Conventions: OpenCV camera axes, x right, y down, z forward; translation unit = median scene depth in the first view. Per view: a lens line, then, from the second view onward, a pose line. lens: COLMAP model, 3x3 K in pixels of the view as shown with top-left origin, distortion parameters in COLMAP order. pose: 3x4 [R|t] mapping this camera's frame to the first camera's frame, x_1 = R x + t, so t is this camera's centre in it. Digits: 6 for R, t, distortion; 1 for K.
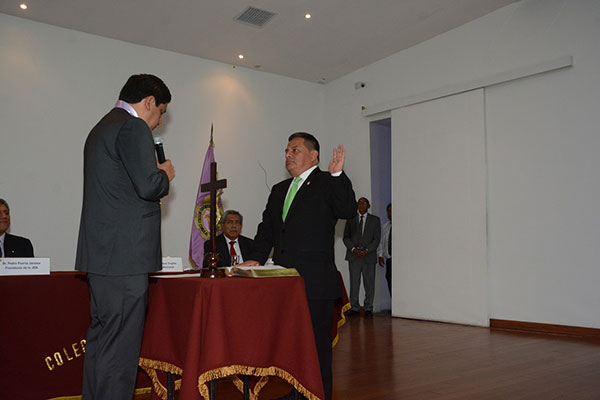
lens RADIAL K [[576.2, 0, 300.0], [0, 576.2, 200.0], [0, 0, 1]] dist [-0.002855, 0.001683]
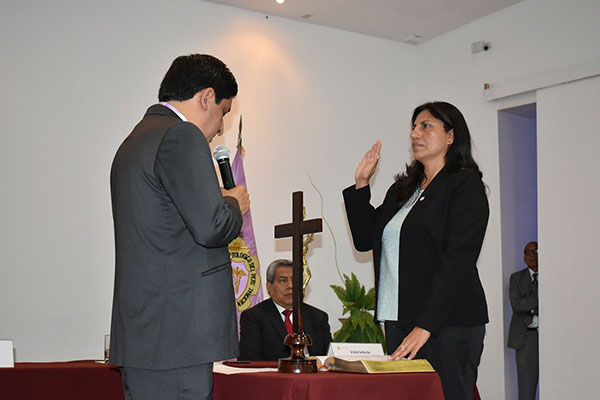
lens RADIAL K [[1052.7, 0, 300.0], [0, 1052.7, 200.0], [0, 0, 1]] dist [0.015762, 0.028528]
pose [[0.999475, 0.003256, -0.032225, -0.093183], [-0.004422, 0.999335, -0.036193, -0.011249], [0.032086, 0.036317, 0.998825, -0.135878]]
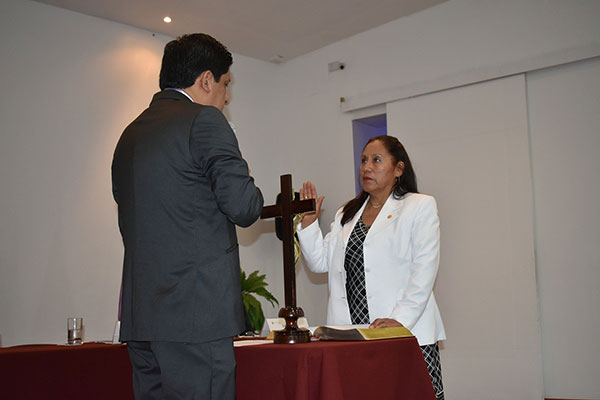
lens RADIAL K [[874.0, 0, 300.0], [0, 874.0, 200.0], [0, 0, 1]] dist [0.017468, 0.025043]
pose [[0.983482, -0.005999, 0.180907, -0.272210], [0.014035, 0.998969, -0.043172, 0.008609], [-0.180461, 0.044998, 0.982552, -0.018646]]
